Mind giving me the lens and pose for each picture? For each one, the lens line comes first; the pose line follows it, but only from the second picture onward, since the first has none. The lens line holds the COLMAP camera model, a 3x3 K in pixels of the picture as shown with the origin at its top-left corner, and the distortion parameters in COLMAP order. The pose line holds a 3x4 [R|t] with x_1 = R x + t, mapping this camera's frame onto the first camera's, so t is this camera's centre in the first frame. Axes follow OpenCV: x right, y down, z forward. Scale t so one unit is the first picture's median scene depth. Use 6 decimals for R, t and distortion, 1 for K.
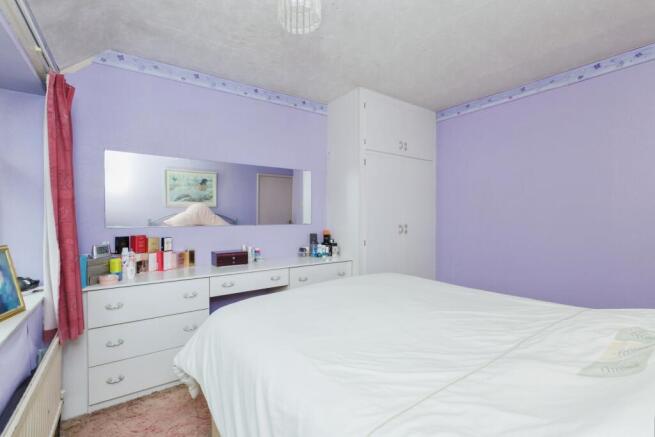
lens RADIAL K [[294.7, 0, 327.0], [0, 294.7, 216.6], [0, 0, 1]] dist [0.003401, -0.000226]
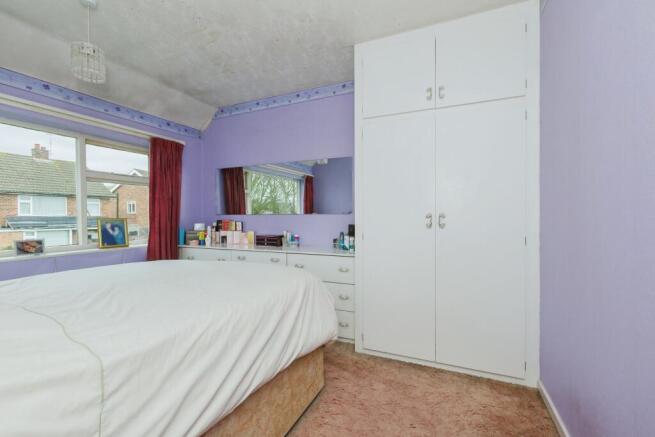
lens RADIAL K [[294.7, 0, 325.9], [0, 294.7, 220.0], [0, 0, 1]] dist [0.003401, -0.000226]
pose [[0.508527, 0.006484, -0.861022, 0.736385], [-0.003518, 0.999979, 0.005452, 0.039816], [0.861039, 0.000256, 0.508539, 0.484540]]
